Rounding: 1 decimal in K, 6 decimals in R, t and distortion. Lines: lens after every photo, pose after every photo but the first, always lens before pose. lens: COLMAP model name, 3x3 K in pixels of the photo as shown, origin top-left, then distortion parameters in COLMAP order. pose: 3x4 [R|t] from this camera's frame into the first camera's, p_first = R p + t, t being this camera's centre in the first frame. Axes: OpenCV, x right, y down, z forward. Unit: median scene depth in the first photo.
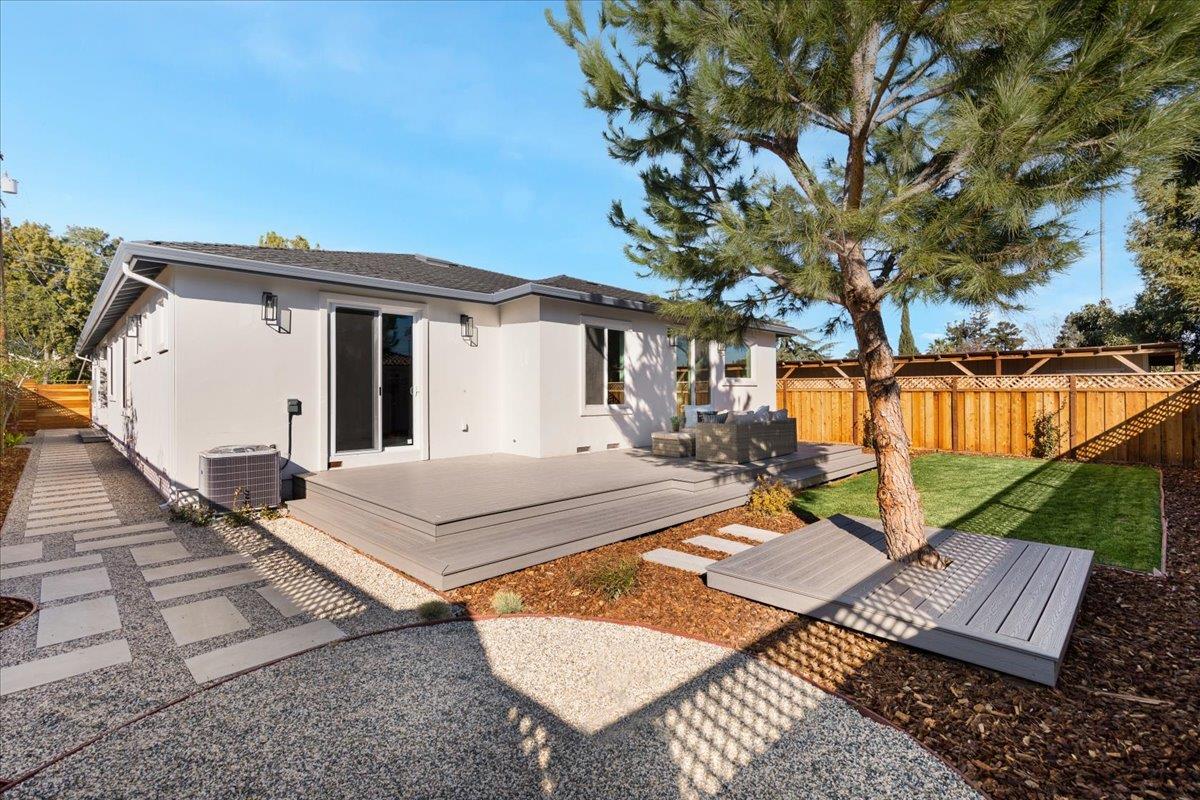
lens RADIAL K [[547.9, 0, 601.3], [0, 547.9, 393.3], [0, 0, 1]] dist [0.010573, 0.000245]
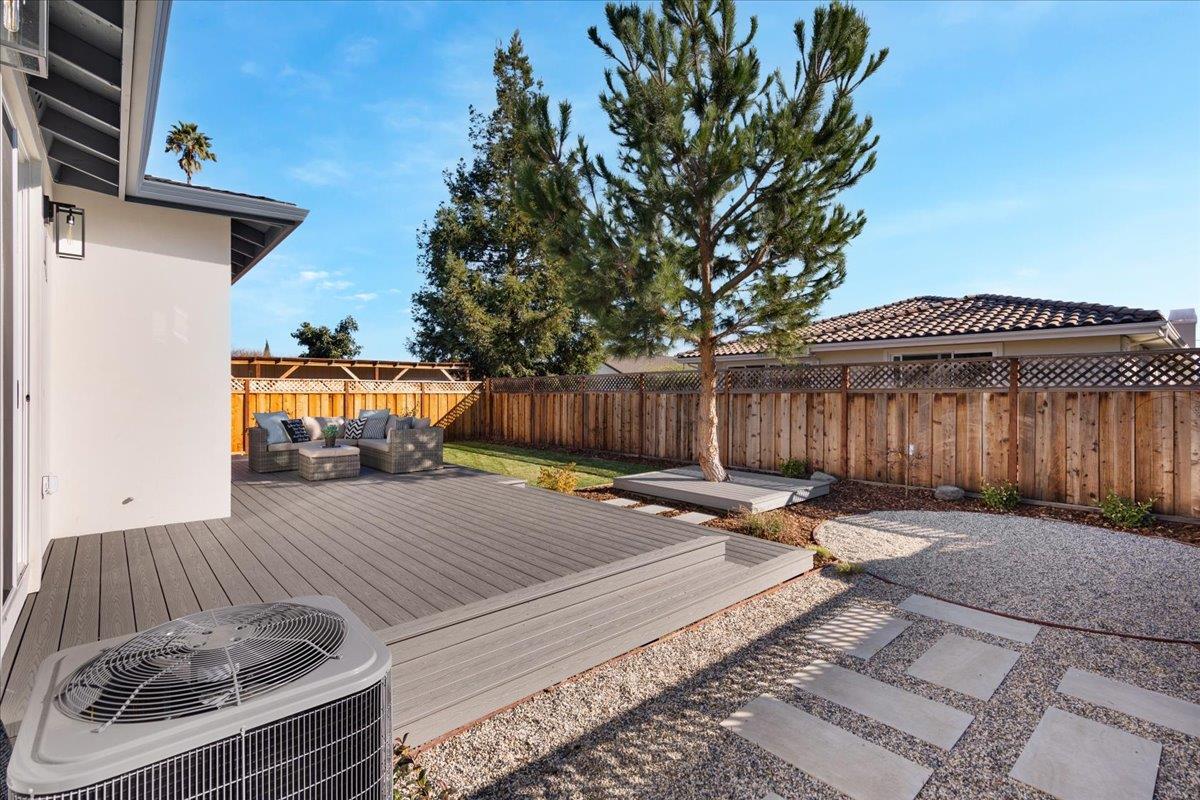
lens RADIAL K [[547.9, 0, 597.5], [0, 547.9, 396.9], [0, 0, 1]] dist [0.010573, 0.000245]
pose [[0.052065, -0.007791, 0.998613, -0.686120], [0.005835, 0.999955, 0.007497, -0.003528], [-0.998627, 0.005437, 0.052108, 0.654506]]
